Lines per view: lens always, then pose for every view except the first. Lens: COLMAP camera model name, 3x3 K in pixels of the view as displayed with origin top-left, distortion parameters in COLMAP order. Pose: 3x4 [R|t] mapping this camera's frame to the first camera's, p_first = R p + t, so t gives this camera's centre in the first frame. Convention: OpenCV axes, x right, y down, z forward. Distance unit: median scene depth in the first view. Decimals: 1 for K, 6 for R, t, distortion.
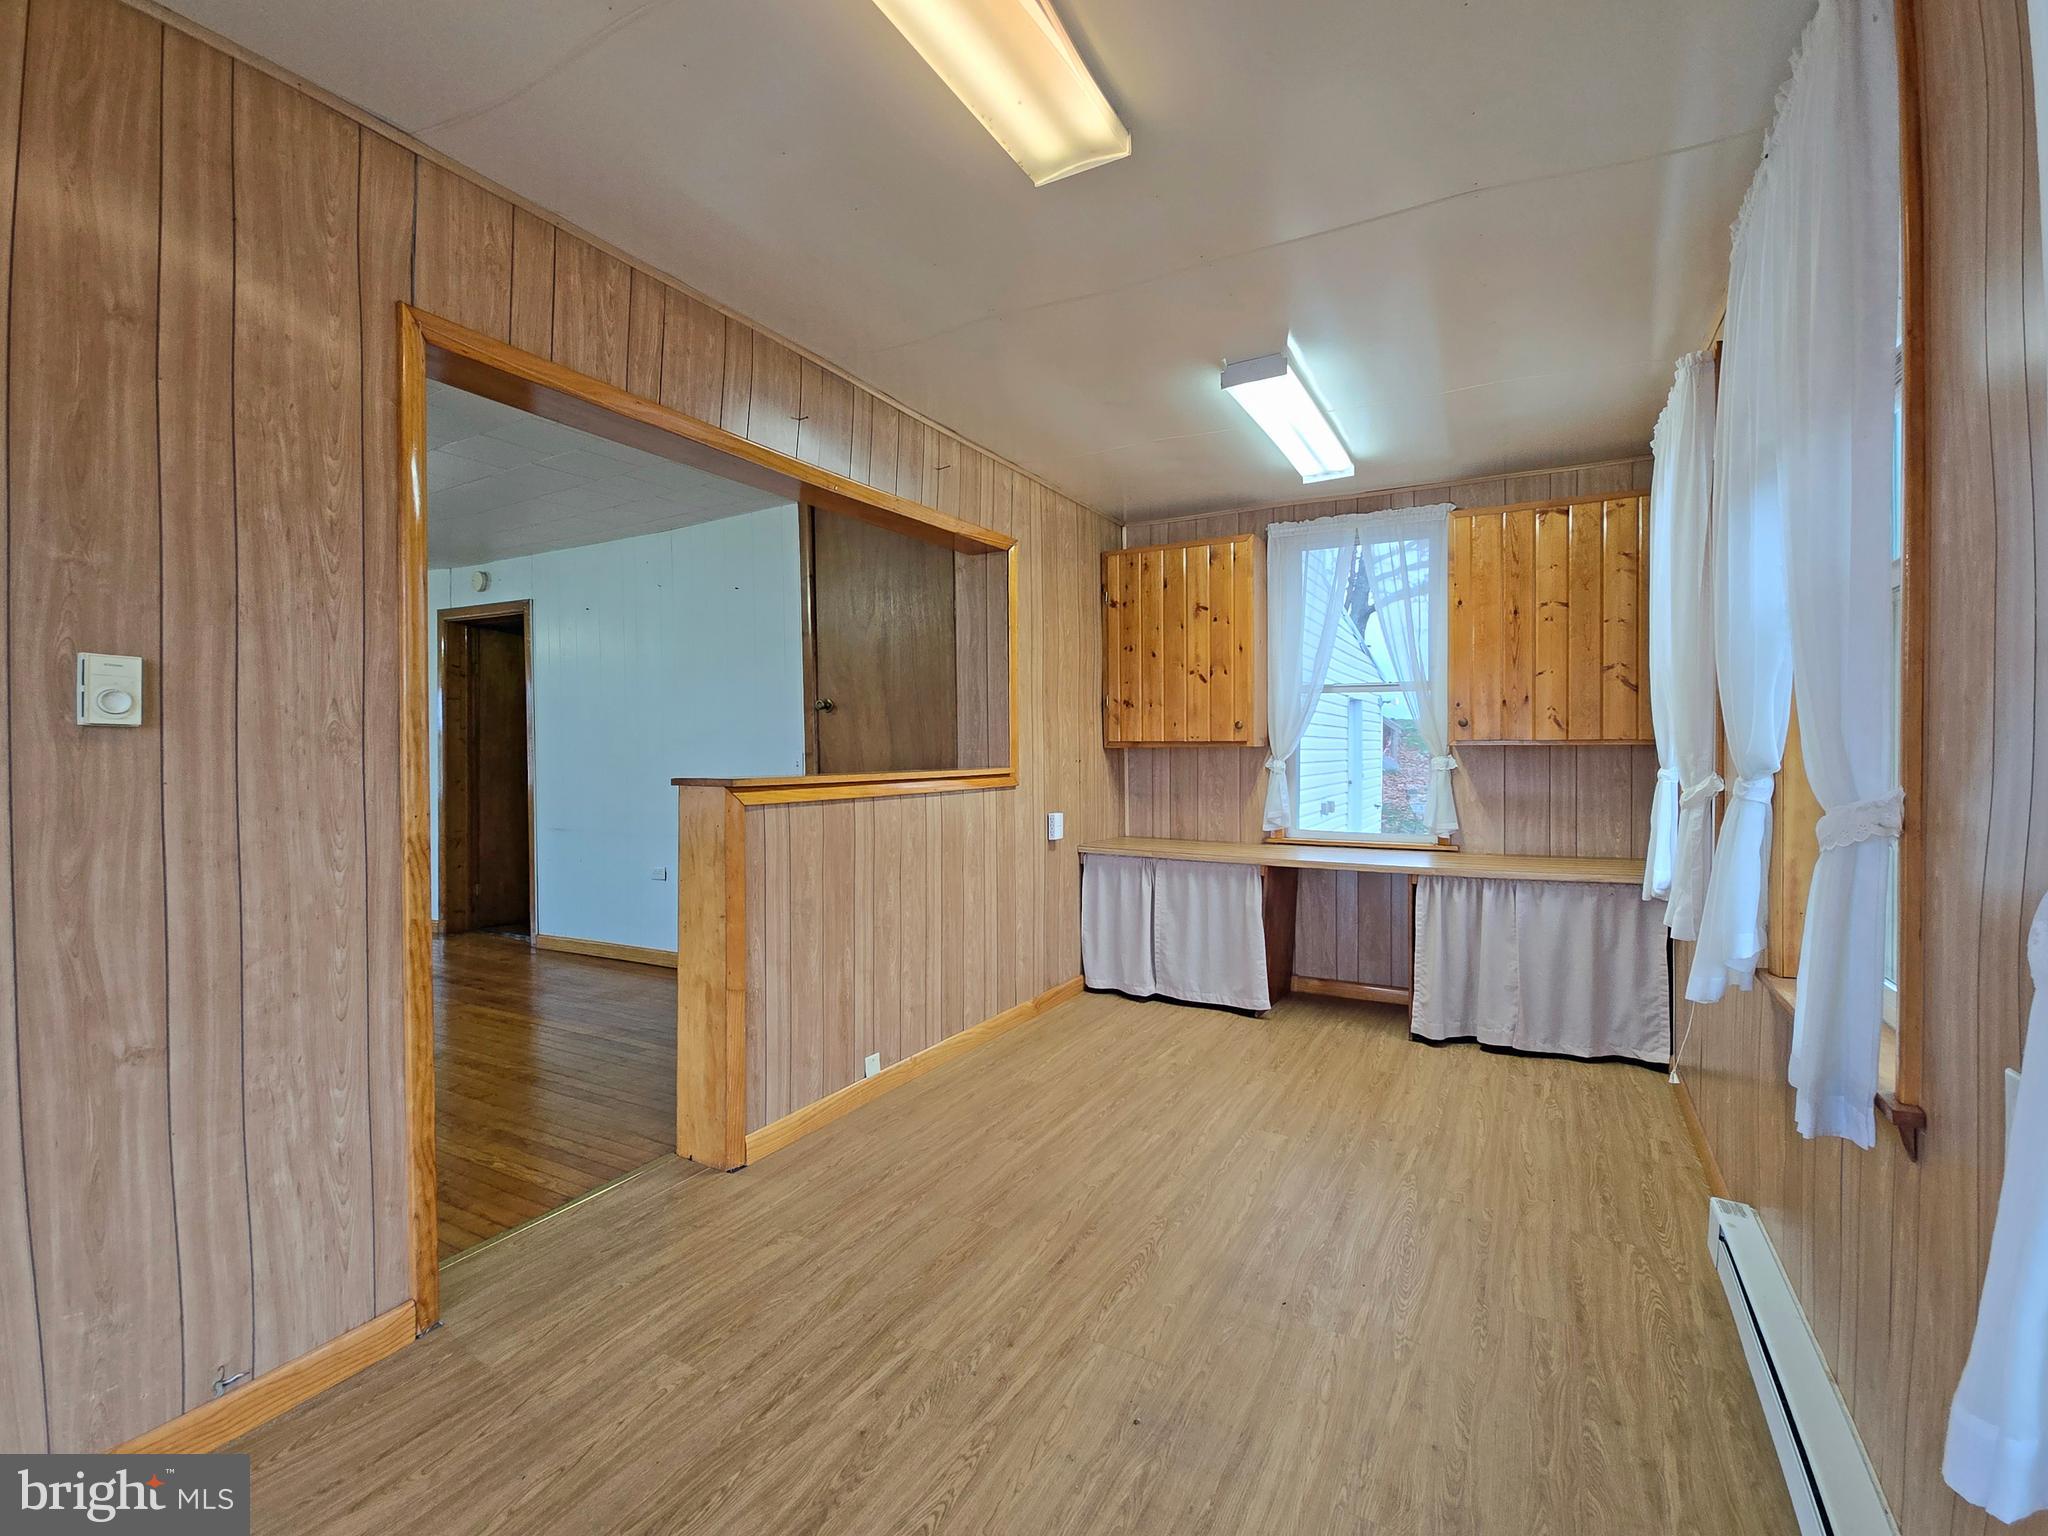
lens RADIAL K [[913.5, 0, 1056.5], [0, 913.5, 754.7], [0, 0, 1]] dist [0.002088, -0.000220]
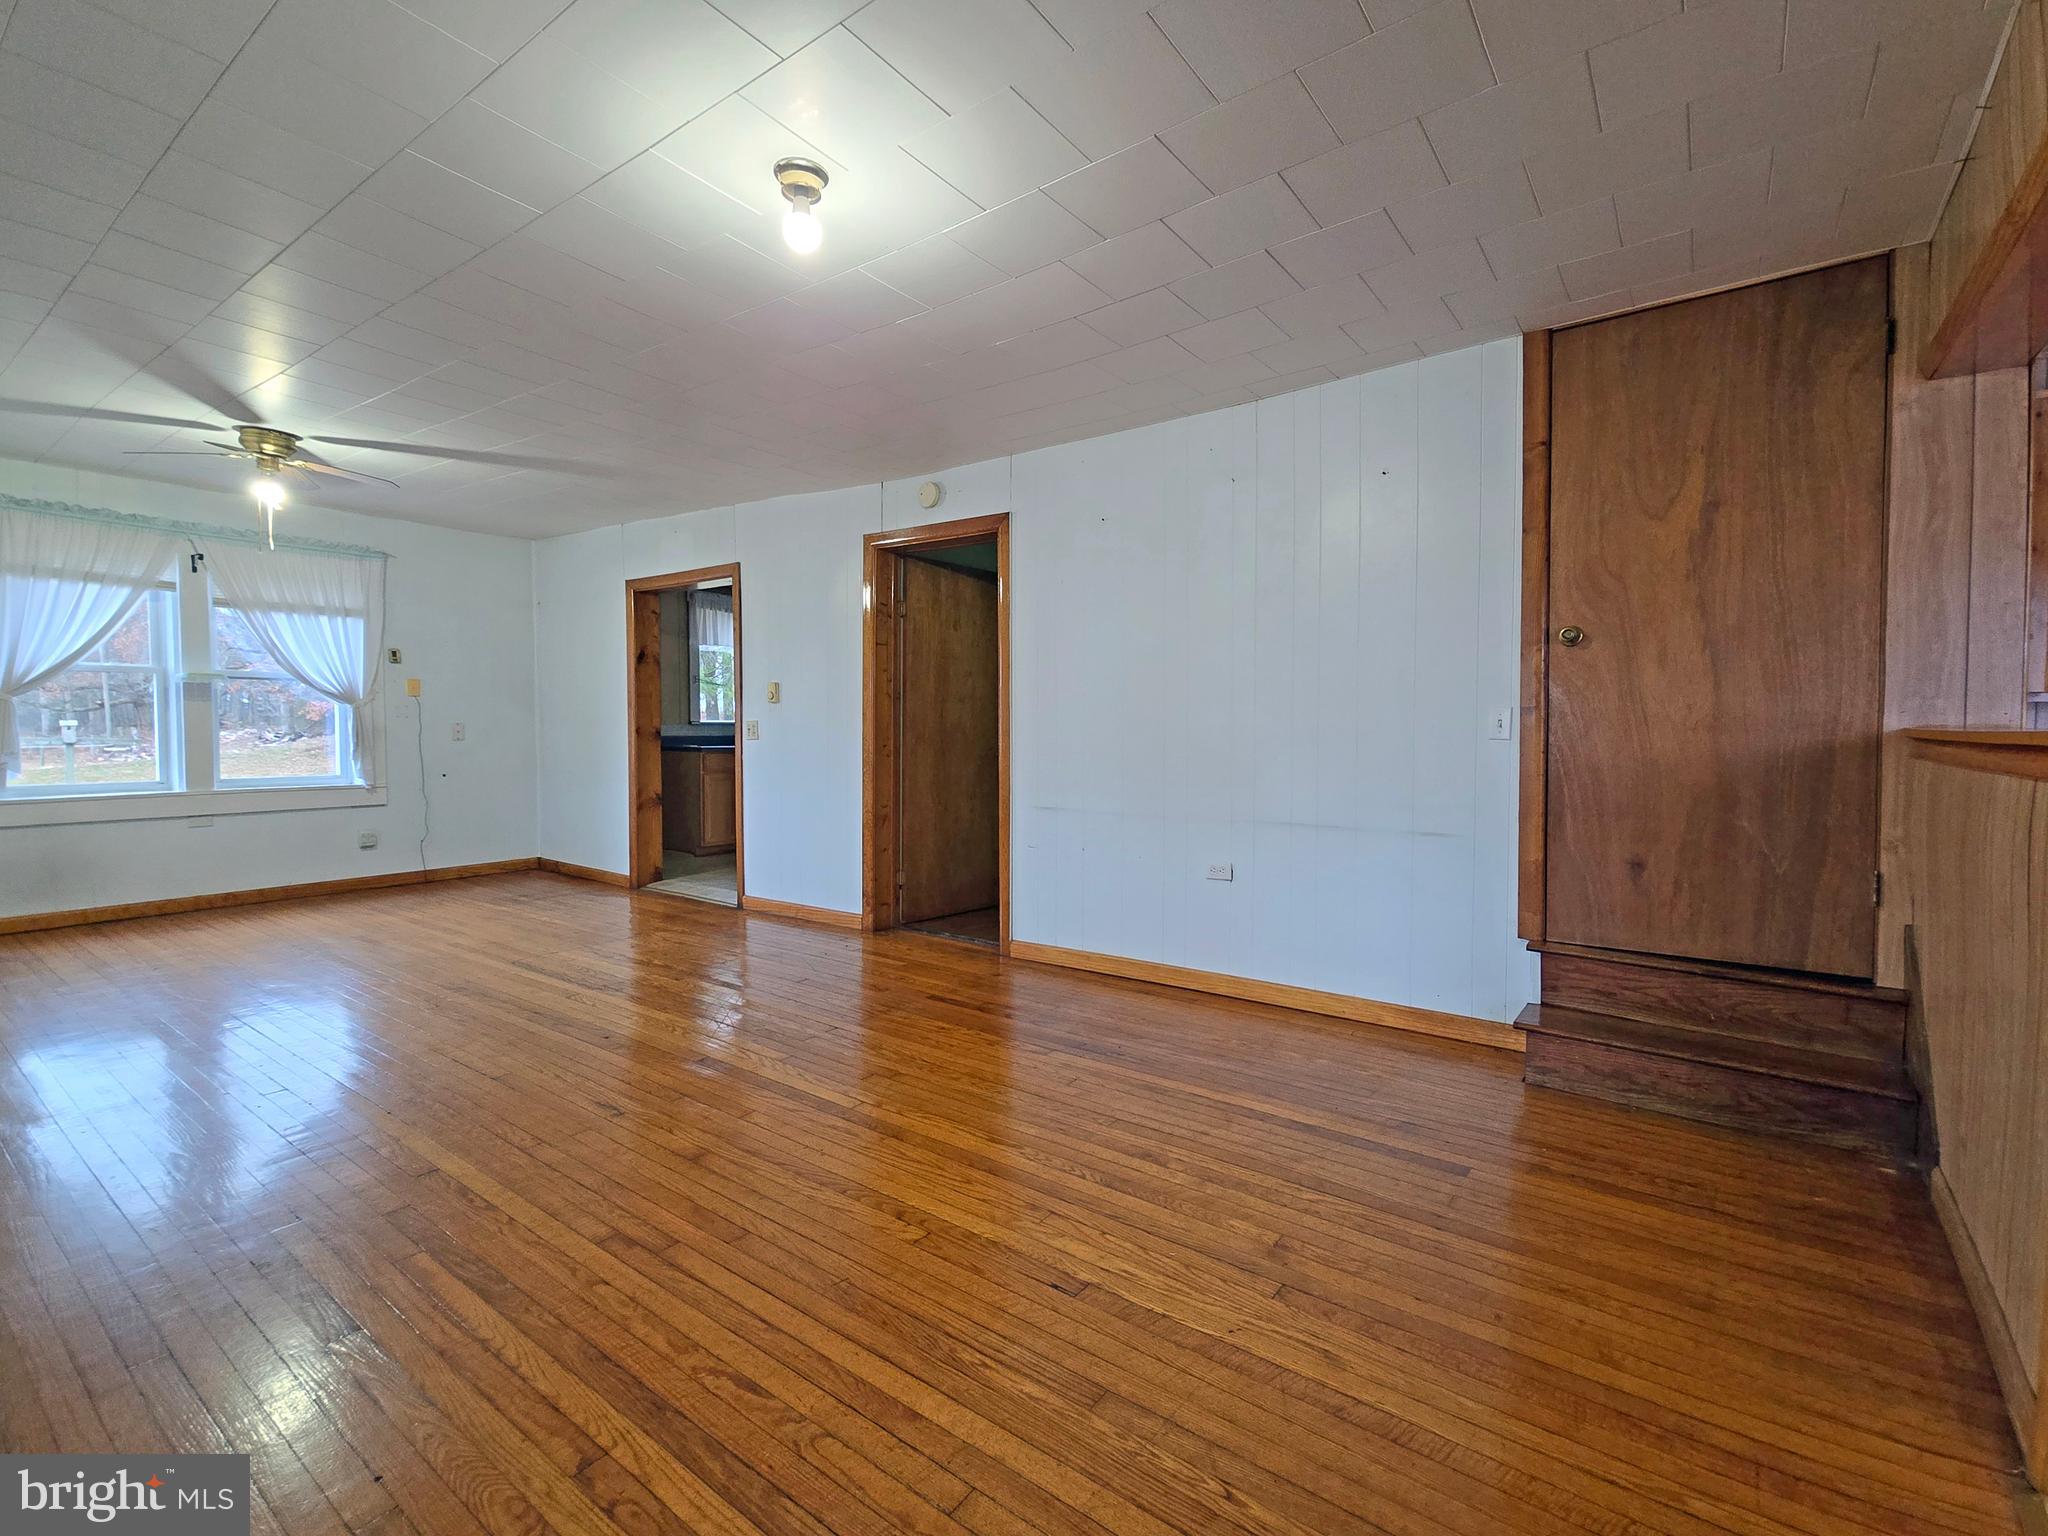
lens RADIAL K [[913.5, 0, 1056.5], [0, 913.5, 754.7], [0, 0, 1]] dist [0.002088, -0.000220]
pose [[0.991536, 0.009447, -0.129490, -0.779610], [-0.005605, 0.999534, 0.030005, 0.022400], [0.129713, -0.029025, 0.991127, 0.409076]]
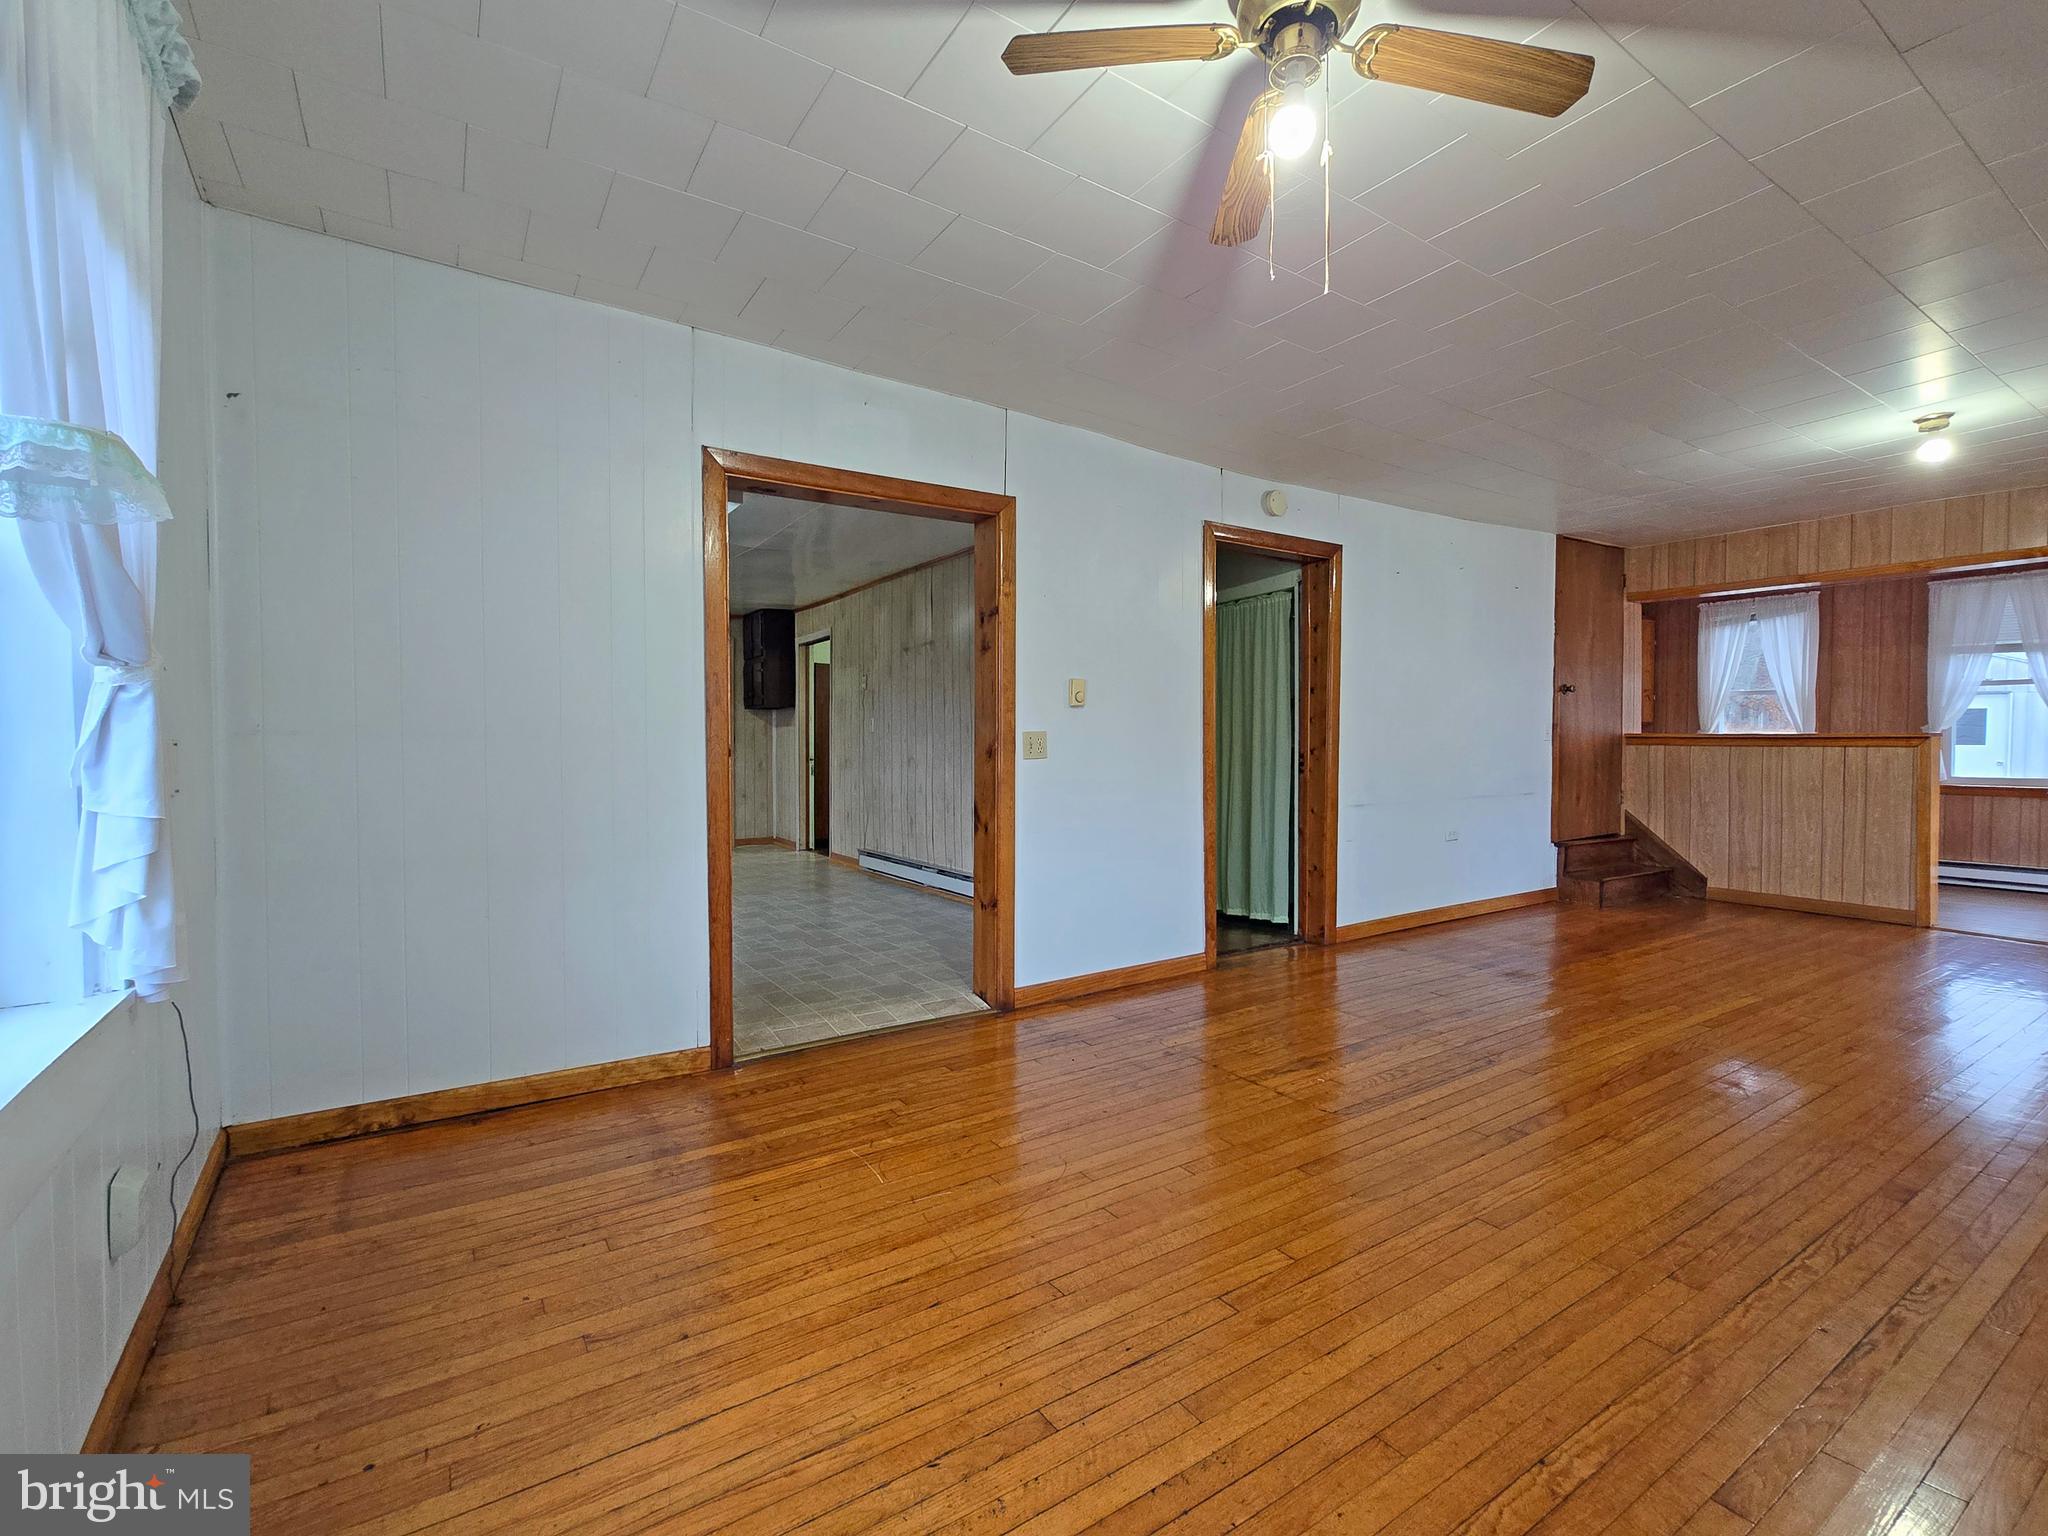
lens RADIAL K [[935.8, 0, 1030.9], [0, 935.8, 757.7], [0, 0, 1]] dist [0.009165, -0.000527]
pose [[0.479417, -0.016059, 0.877440, -2.711652], [0.012637, 0.999855, 0.011395, 0.034861], [-0.877496, 0.005625, 0.479550, 1.495275]]
